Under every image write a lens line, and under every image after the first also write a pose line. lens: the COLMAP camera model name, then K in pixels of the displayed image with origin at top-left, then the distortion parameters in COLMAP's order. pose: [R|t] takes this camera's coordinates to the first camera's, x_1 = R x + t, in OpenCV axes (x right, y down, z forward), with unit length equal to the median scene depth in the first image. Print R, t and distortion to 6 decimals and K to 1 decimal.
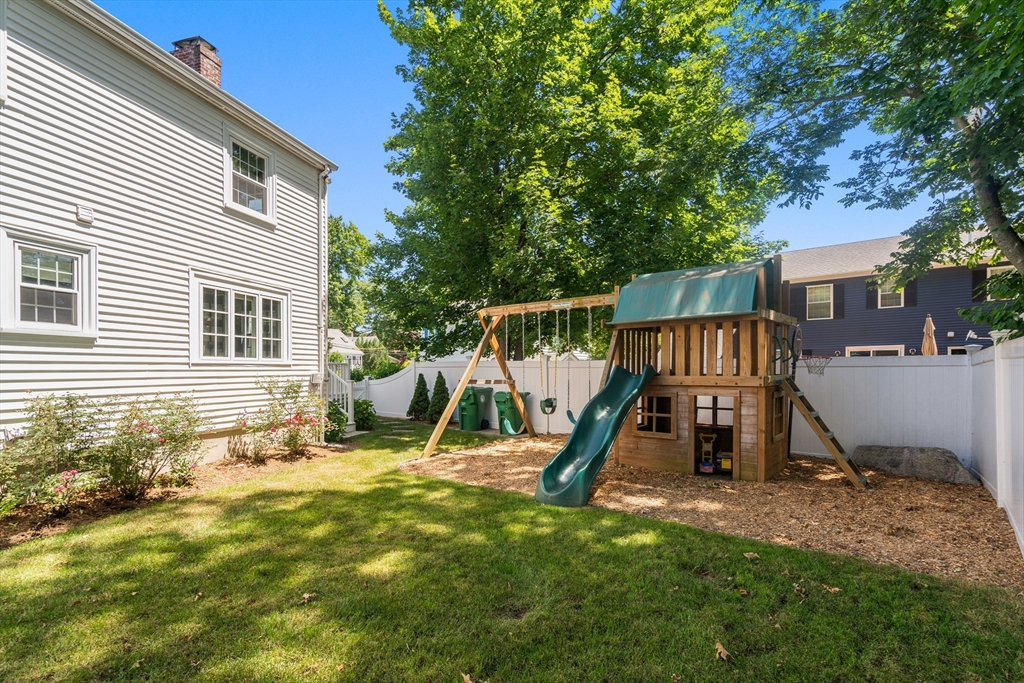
lens RADIAL K [[477.2, 0, 511.7], [0, 477.2, 370.7], [0, 0, 1]] dist [-0.000461, -0.000137]
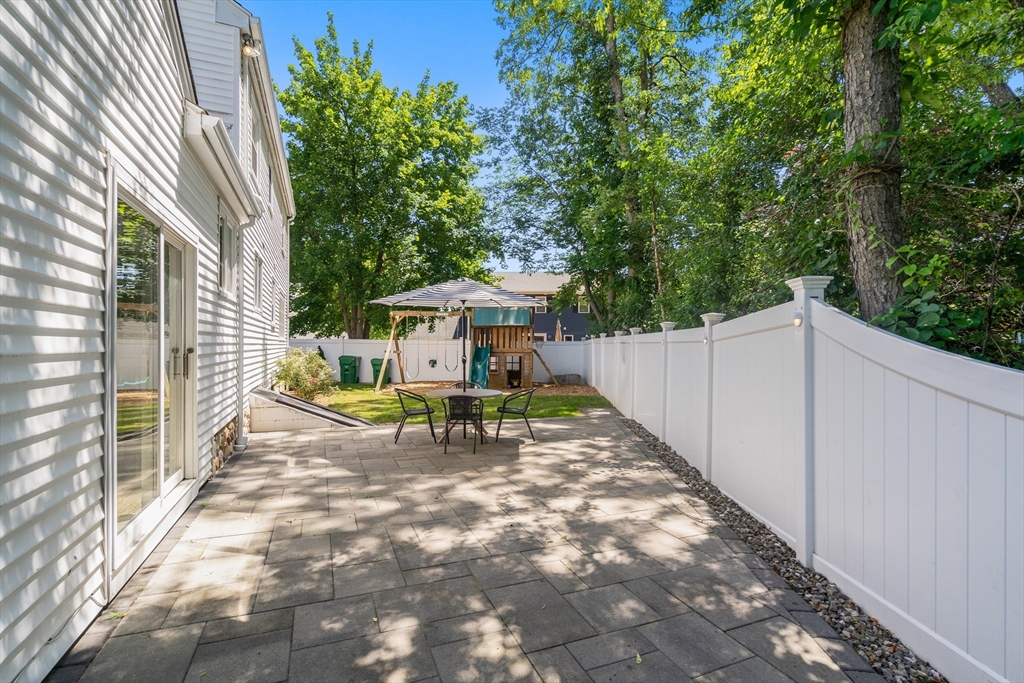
lens RADIAL K [[465.0, 0, 507.4], [0, 465.0, 345.8], [0, 0, 1]] dist [-0.000321, -0.000006]
pose [[0.791258, 0.003616, 0.611472, -1.098615], [-0.002138, 0.999993, -0.003147, 0.002788], [-0.611479, 0.001183, 0.791260, -0.924553]]
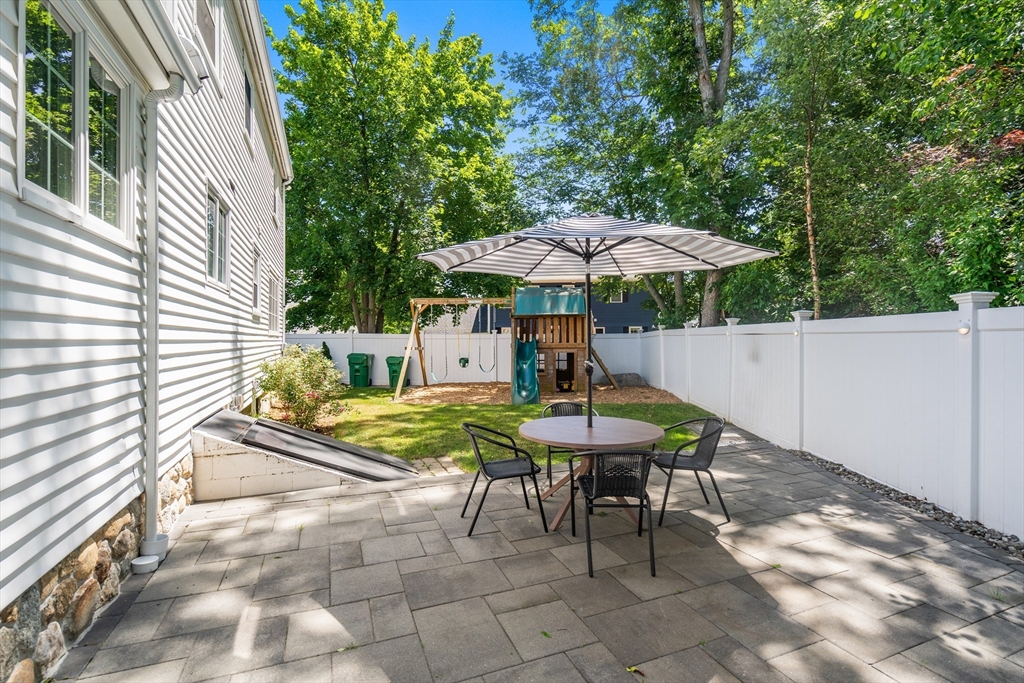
lens RADIAL K [[466.3, 0, 512.2], [0, 466.3, 335.5], [0, 0, 1]] dist [-0.000384, -0.000007]
pose [[0.793835, 0.001643, 0.608131, -0.958453], [0.007270, 0.999899, -0.012191, -0.000109], [-0.608090, 0.014099, 0.793743, -0.453864]]
